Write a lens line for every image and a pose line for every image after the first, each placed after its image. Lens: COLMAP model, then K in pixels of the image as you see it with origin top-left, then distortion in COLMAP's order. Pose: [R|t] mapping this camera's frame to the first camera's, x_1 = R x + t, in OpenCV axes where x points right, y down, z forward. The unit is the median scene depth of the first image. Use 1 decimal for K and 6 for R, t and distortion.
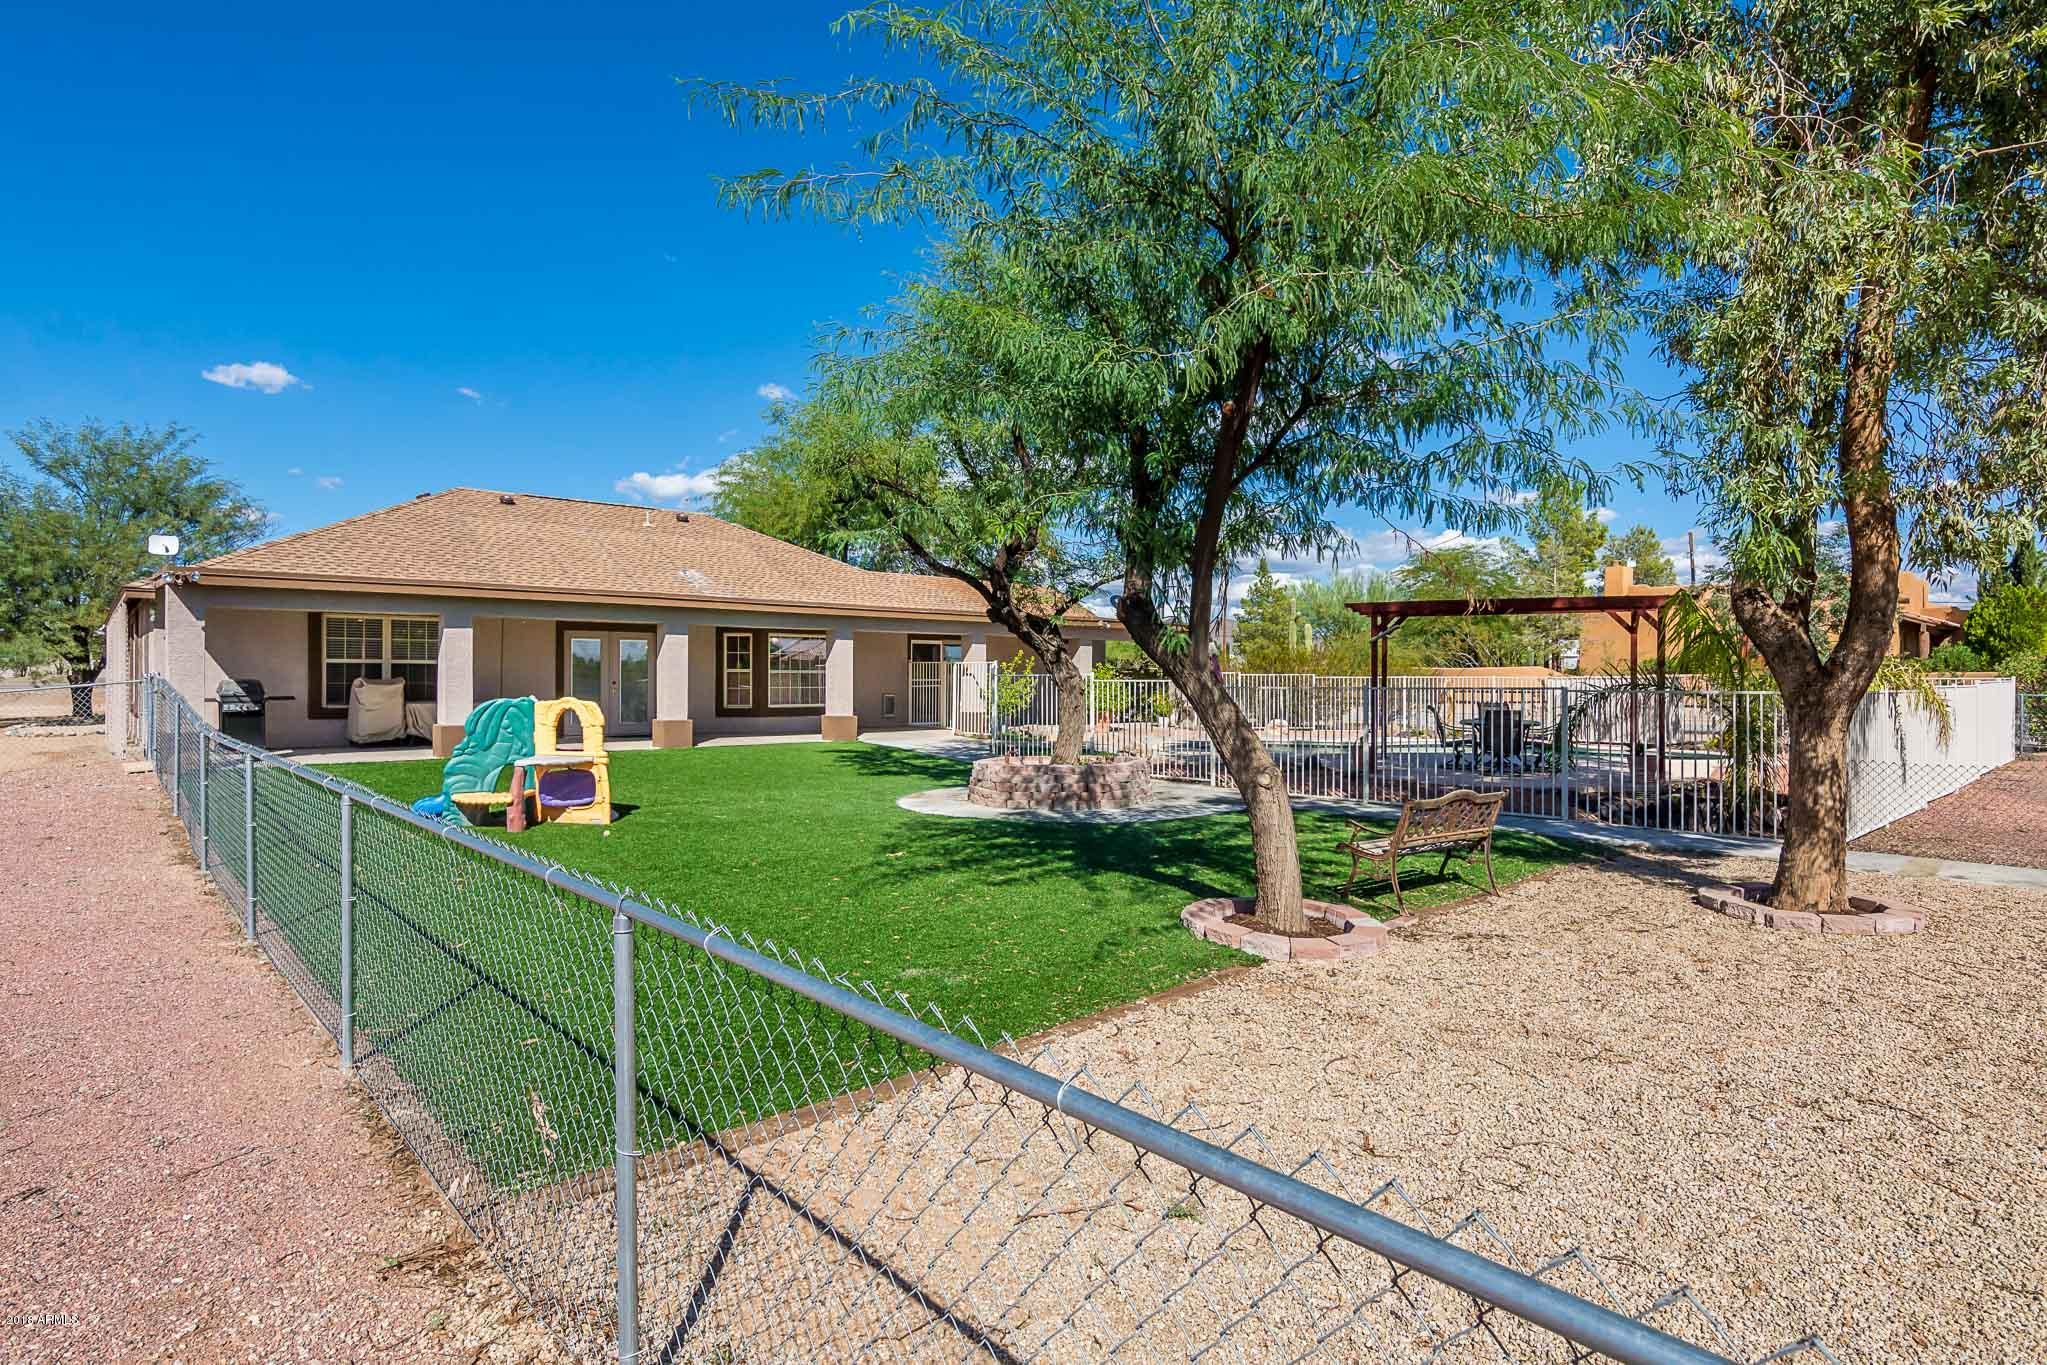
lens RADIAL K [[1073.9, 0, 993.5], [0, 1073.9, 680.3], [0, 0, 1]] dist [-0.005560, -0.000451]
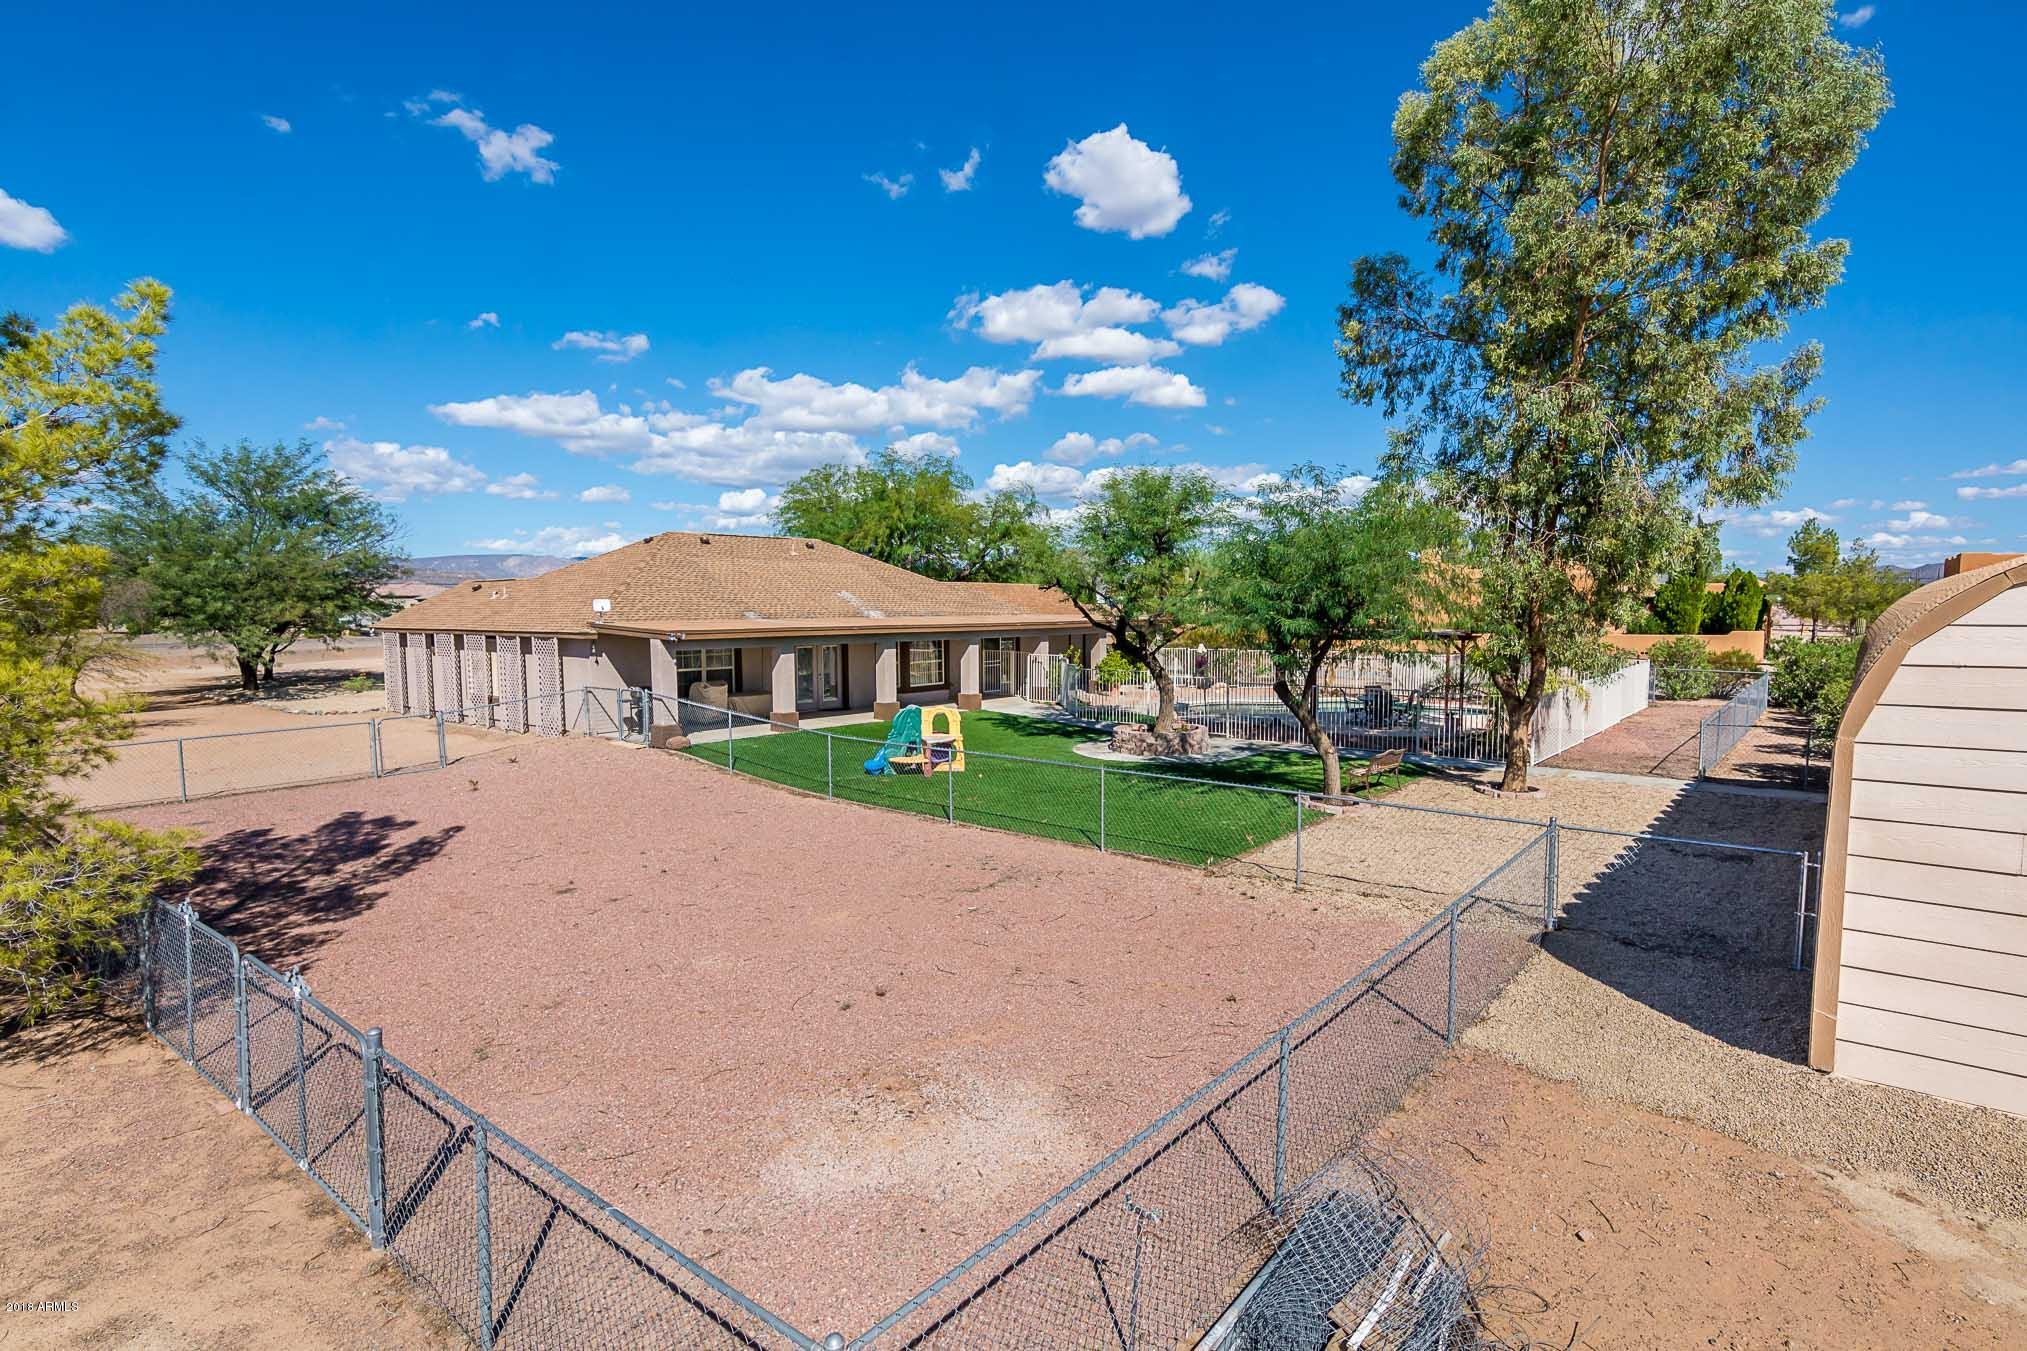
lens RADIAL K [[1011.0, 0, 1013.5], [0, 1011.0, 675.5], [0, 0, 1]] dist [0.001544, 0.000020]
pose [[0.989706, -0.017501, 0.142042, -0.529066], [0.008300, 0.997843, 0.065114, -0.160237], [-0.142875, -0.063265, 0.987717, -0.833313]]
